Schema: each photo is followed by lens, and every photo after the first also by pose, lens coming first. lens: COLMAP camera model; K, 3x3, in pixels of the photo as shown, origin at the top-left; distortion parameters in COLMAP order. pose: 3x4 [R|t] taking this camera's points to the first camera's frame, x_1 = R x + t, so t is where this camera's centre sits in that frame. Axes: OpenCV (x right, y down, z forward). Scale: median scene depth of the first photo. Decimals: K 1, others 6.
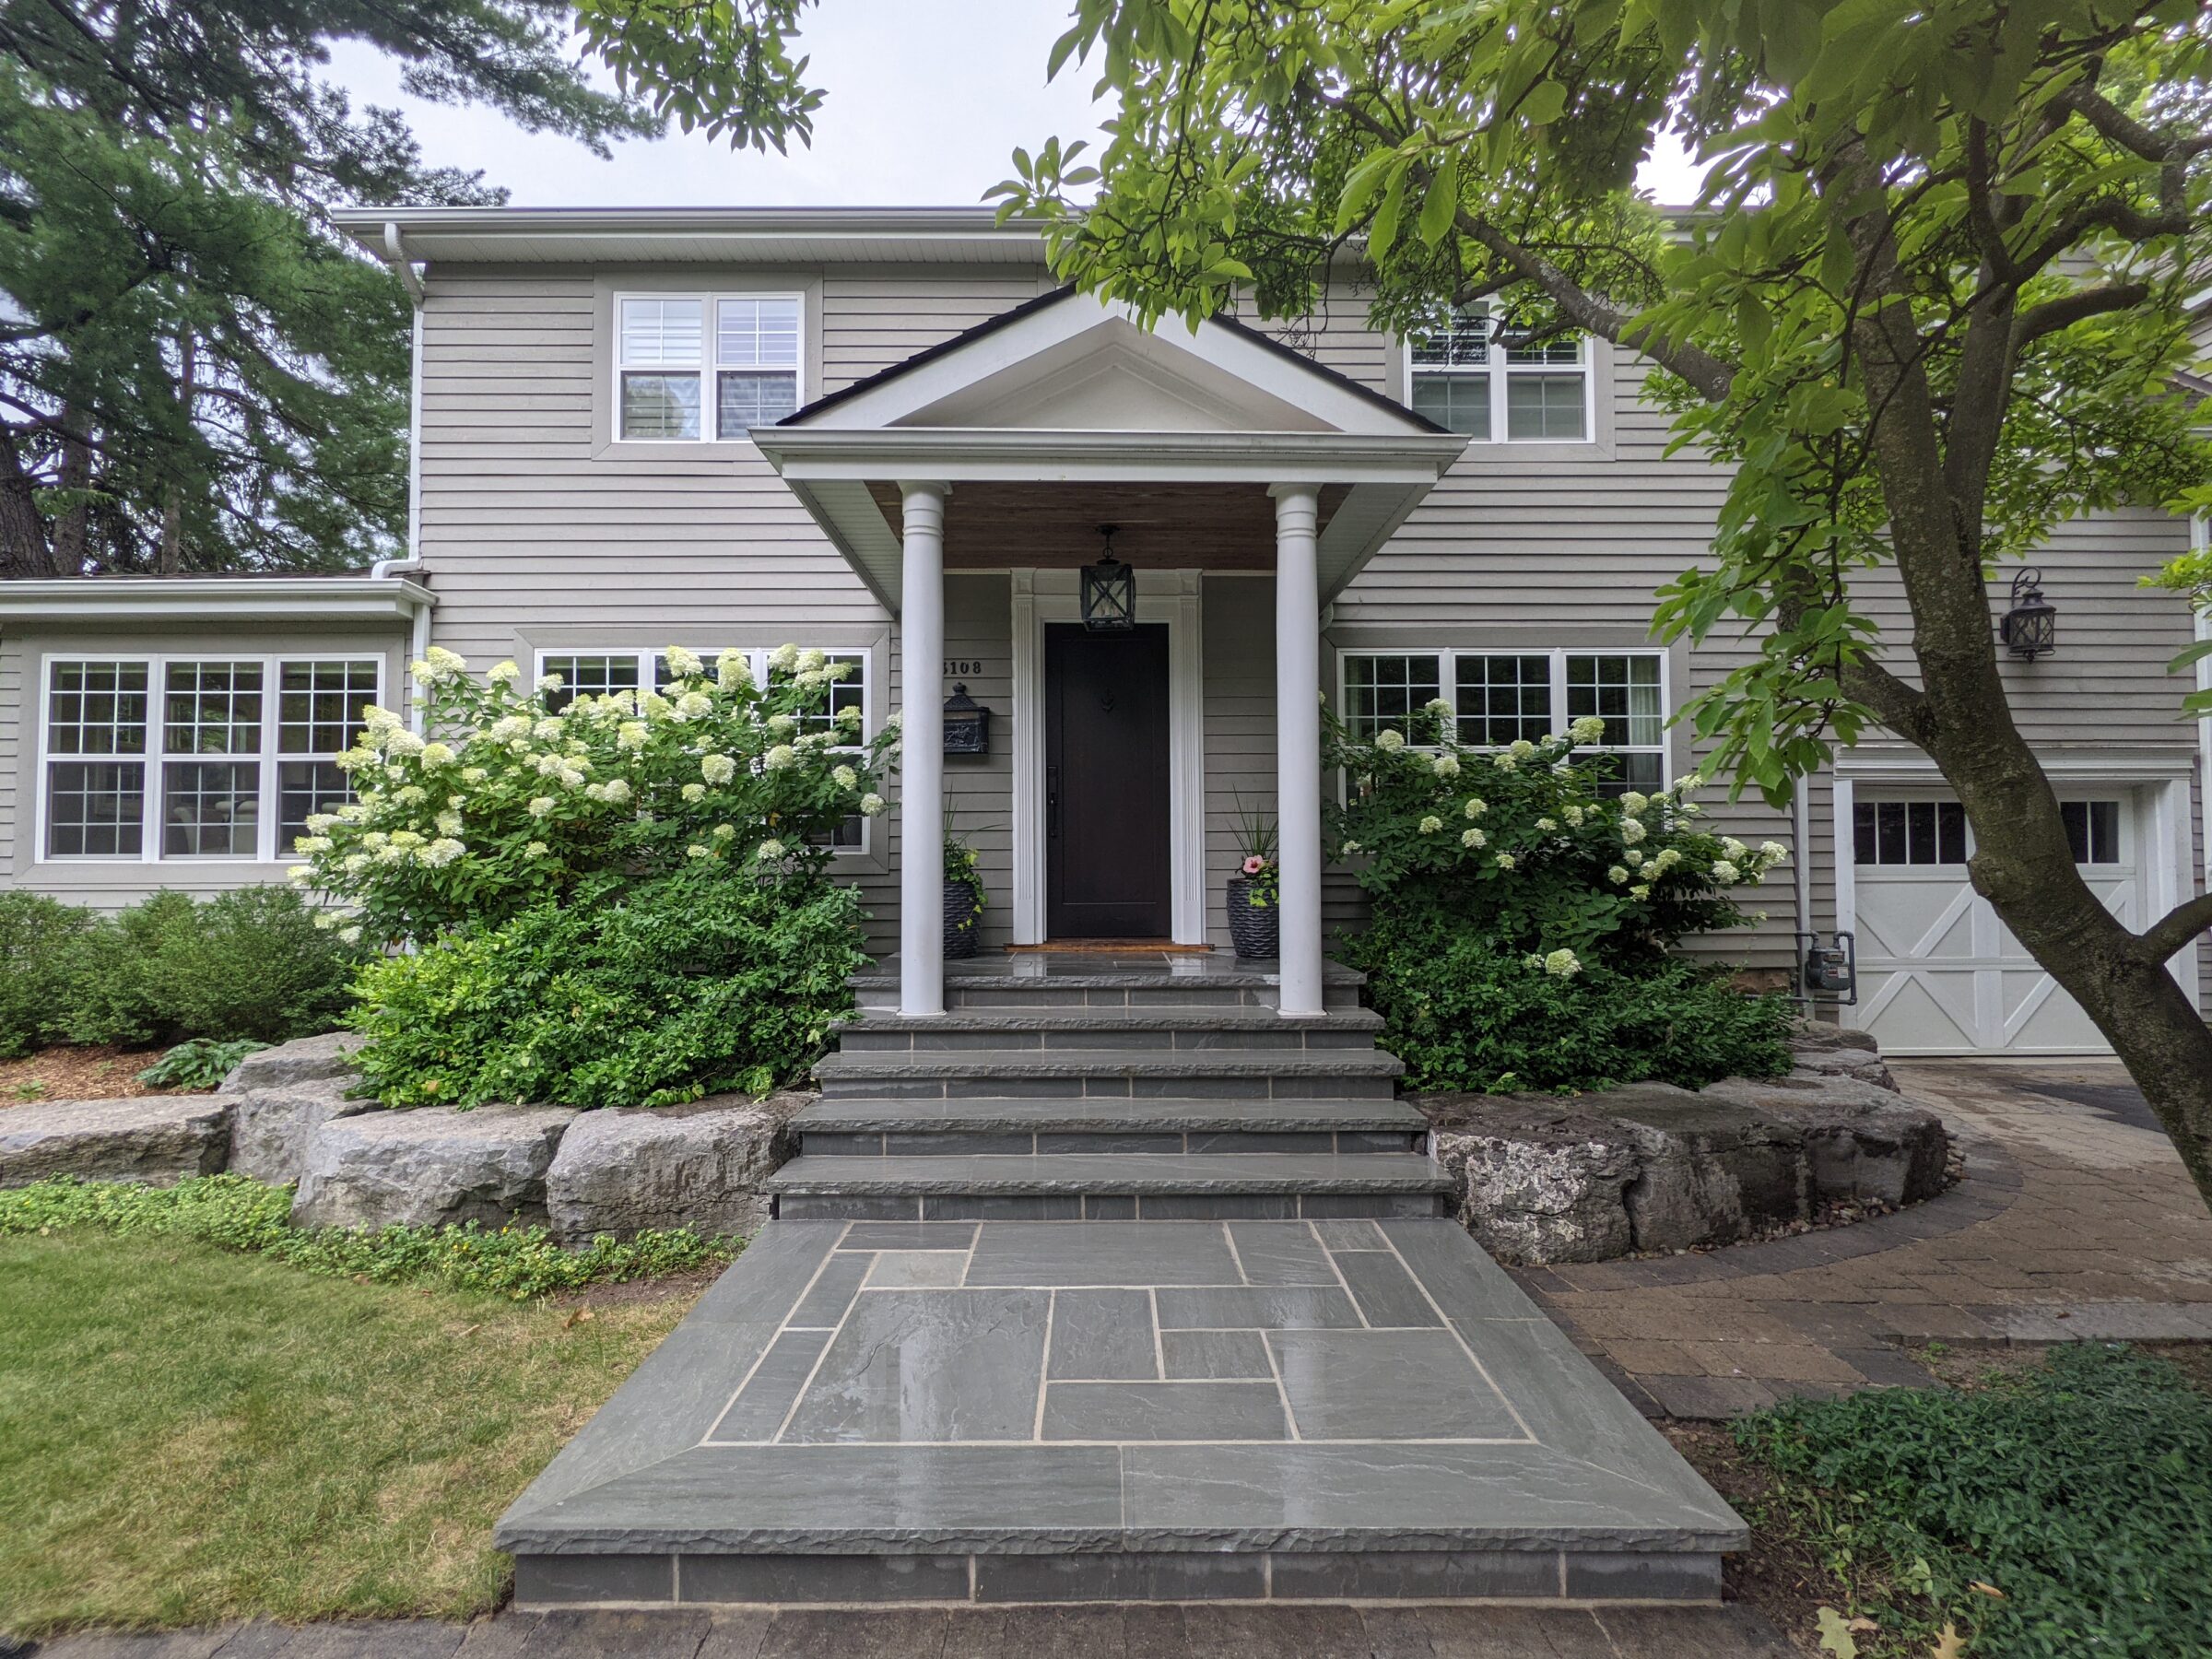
lens RADIAL K [[1077.9, 0, 1106.0], [0, 1077.9, 829.5], [0, 0, 1]] dist [0.002421, 0.000144]
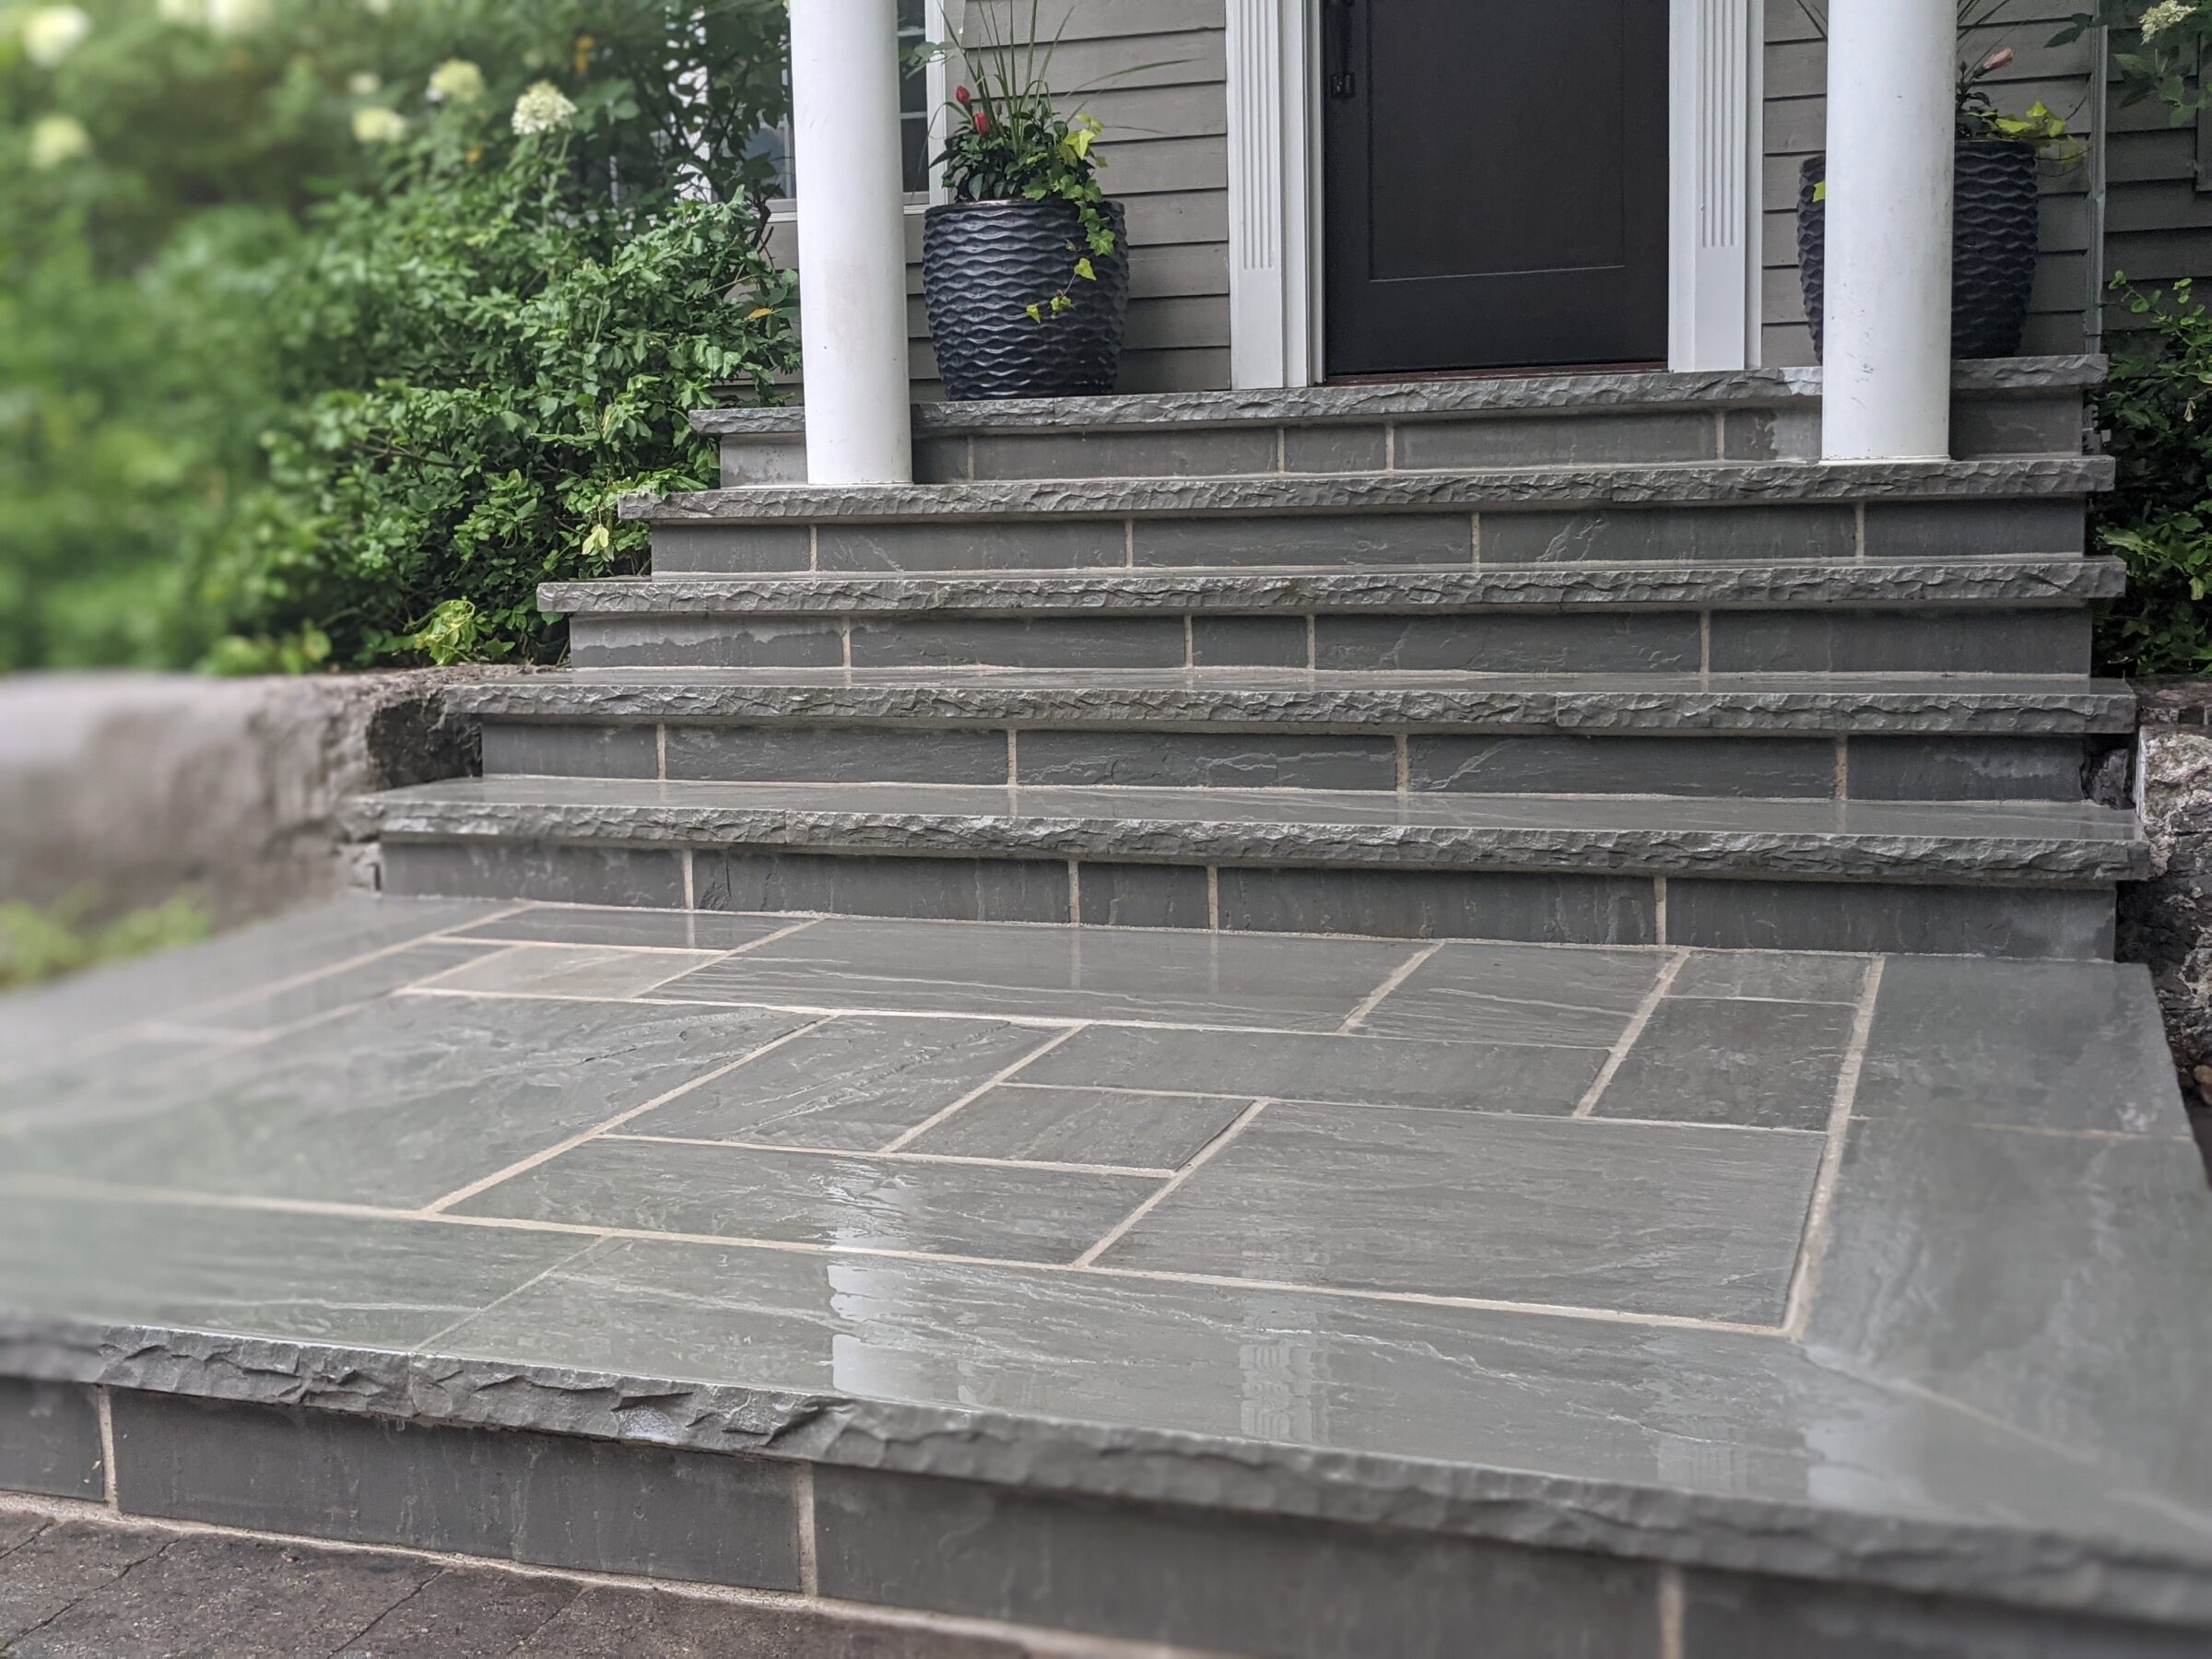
lens RADIAL K [[2582.1, 0, 1111.1], [0, 2582.1, 863.8], [0, 0, 1]] dist [0.111849, -0.264153]
pose [[0.937190, 0.022282, -0.348106, 0.283505], [0.033205, 0.987727, 0.152621, 0.186788], [0.347235, -0.154594, 0.924948, 0.153113]]
